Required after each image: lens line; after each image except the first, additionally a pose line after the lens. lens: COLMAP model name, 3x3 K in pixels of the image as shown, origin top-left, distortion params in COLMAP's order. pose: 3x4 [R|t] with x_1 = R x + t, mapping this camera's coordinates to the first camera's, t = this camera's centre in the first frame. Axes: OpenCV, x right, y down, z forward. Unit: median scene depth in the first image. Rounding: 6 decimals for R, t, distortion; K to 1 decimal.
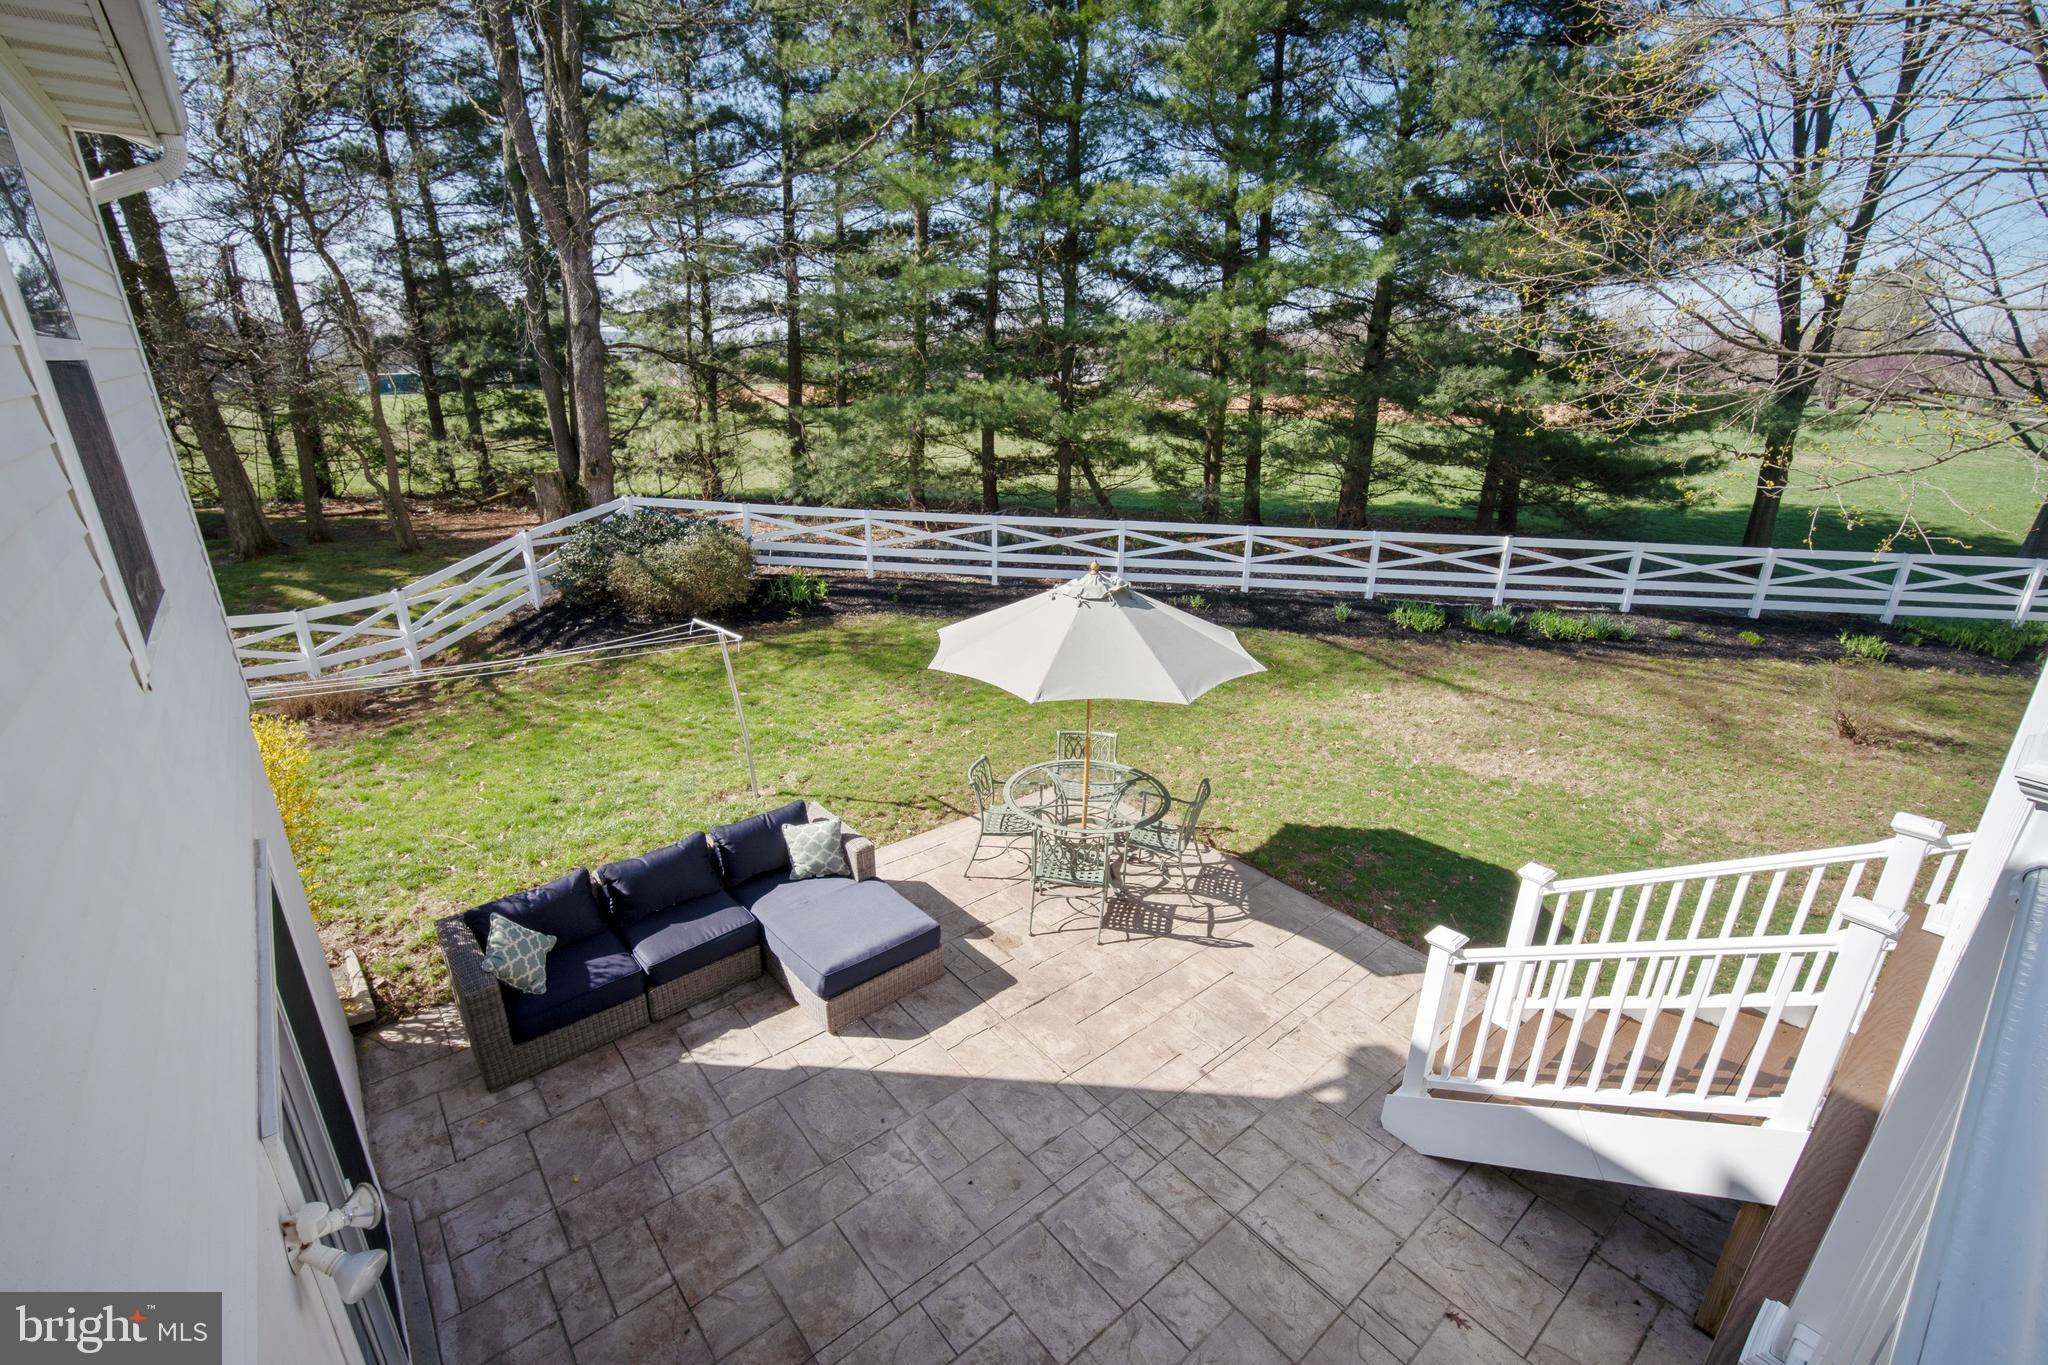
lens RADIAL K [[883.8, 0, 1011.3], [0, 883.8, 686.1], [0, 0, 1]] dist [-0.010147, 0.000328]
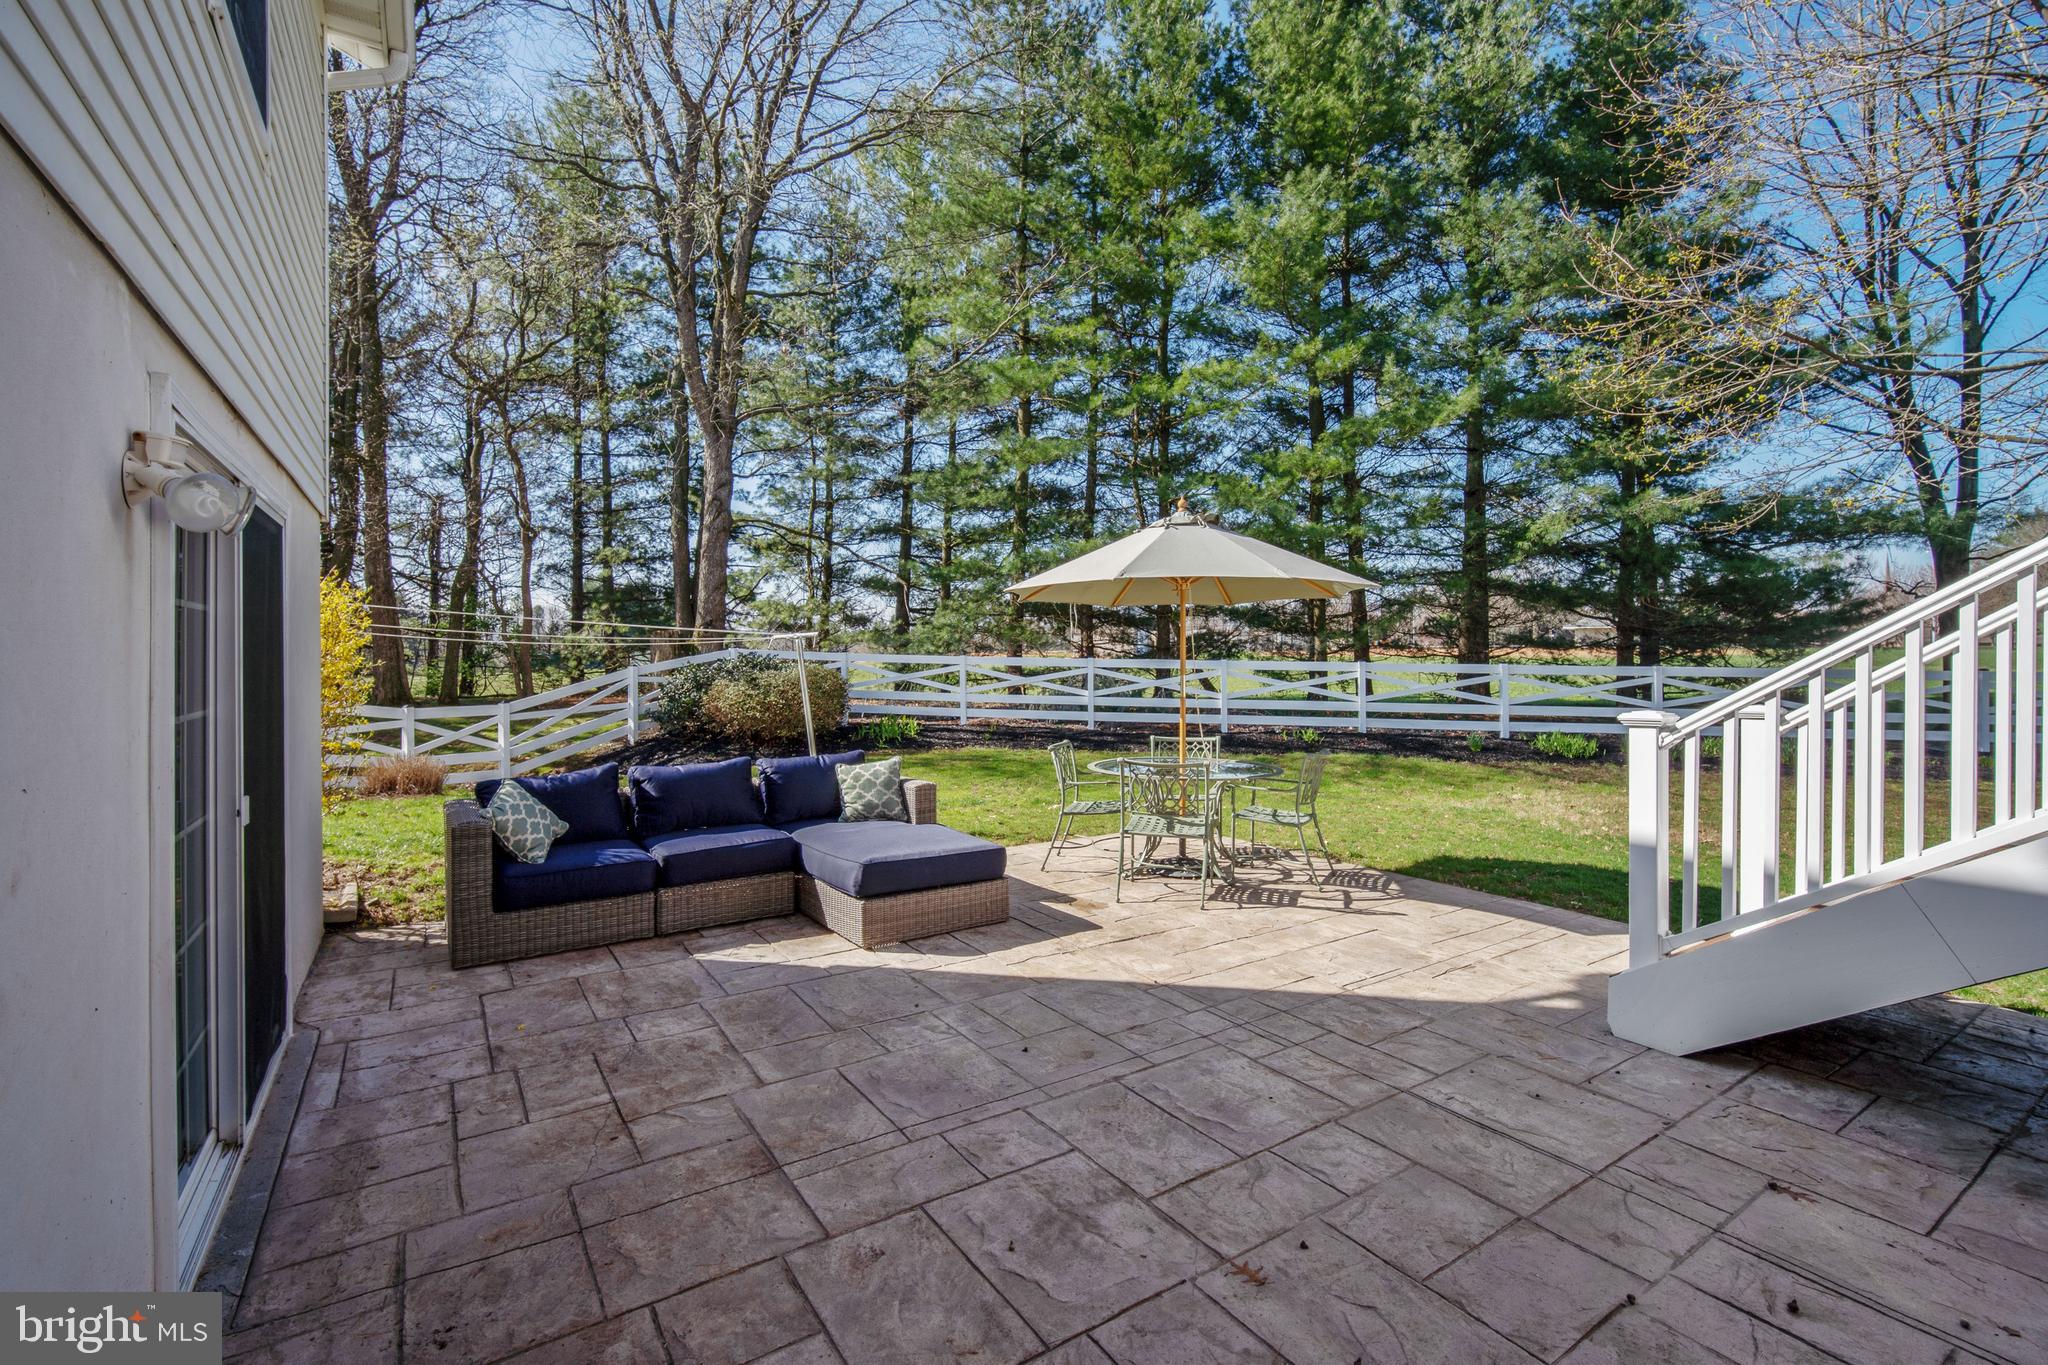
lens RADIAL K [[902.5, 0, 1013.7], [0, 902.5, 645.6], [0, 0, 1]] dist [-0.010530, 0.000652]
pose [[0.993598, -0.011326, -0.112408, 0.008946], [-0.028659, 0.937152, -0.347742, 0.141322], [0.109282, 0.348737, 0.930828, 0.051421]]
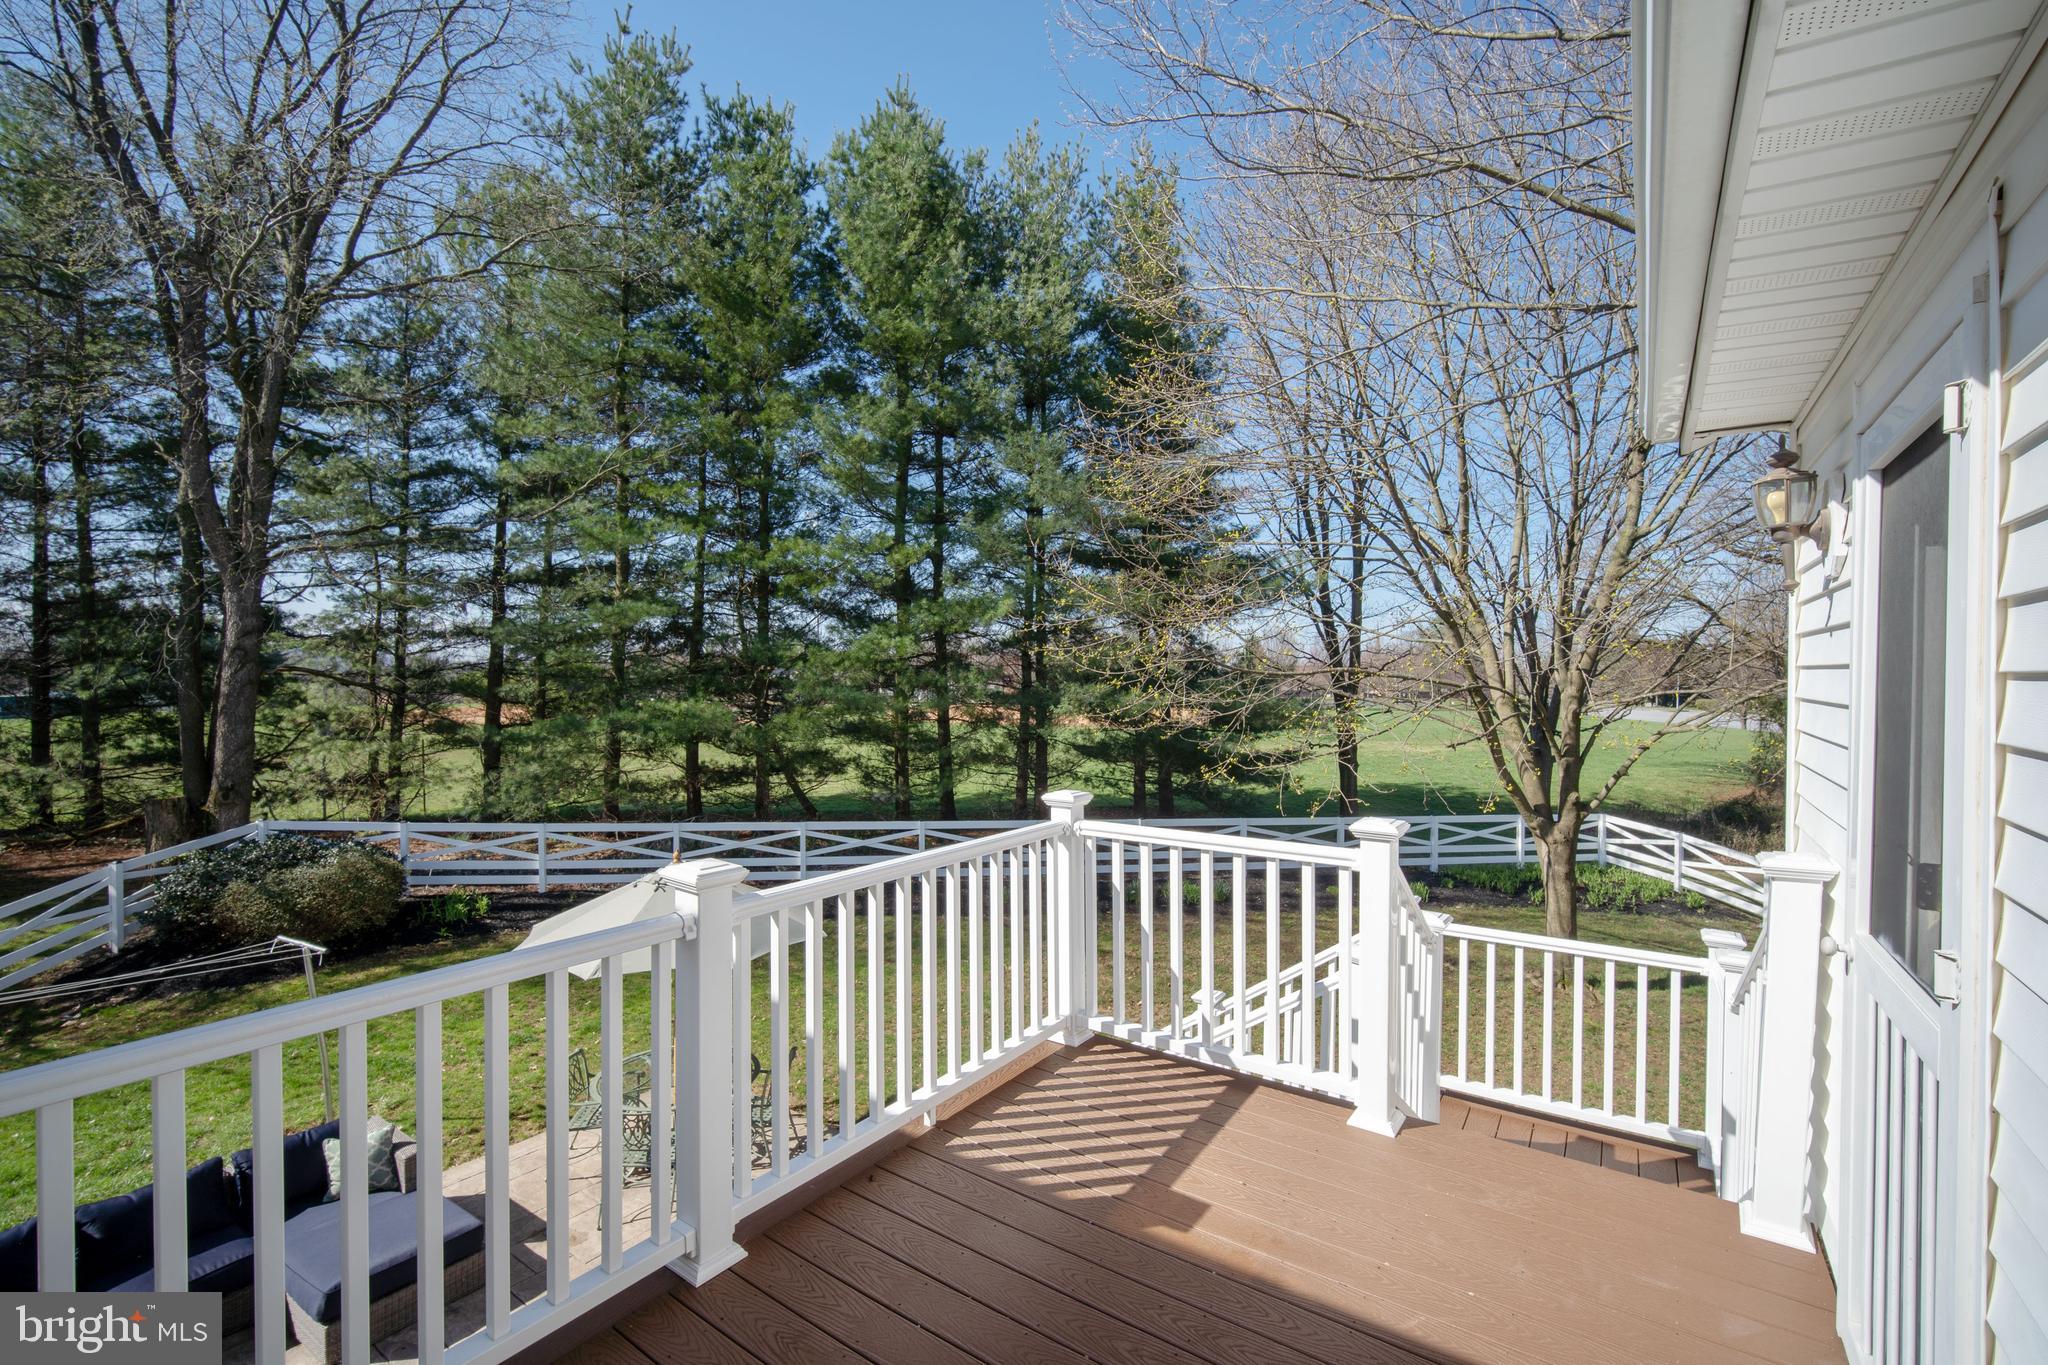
lens RADIAL K [[883.8, 0, 1011.3], [0, 883.8, 686.1], [0, 0, 1]] dist [-0.010147, 0.000328]
pose [[0.964573, -0.008181, 0.263689, 0.085768], [0.096609, 0.941042, -0.324200, 0.029076], [-0.245490, 0.338190, 0.908495, -0.087123]]
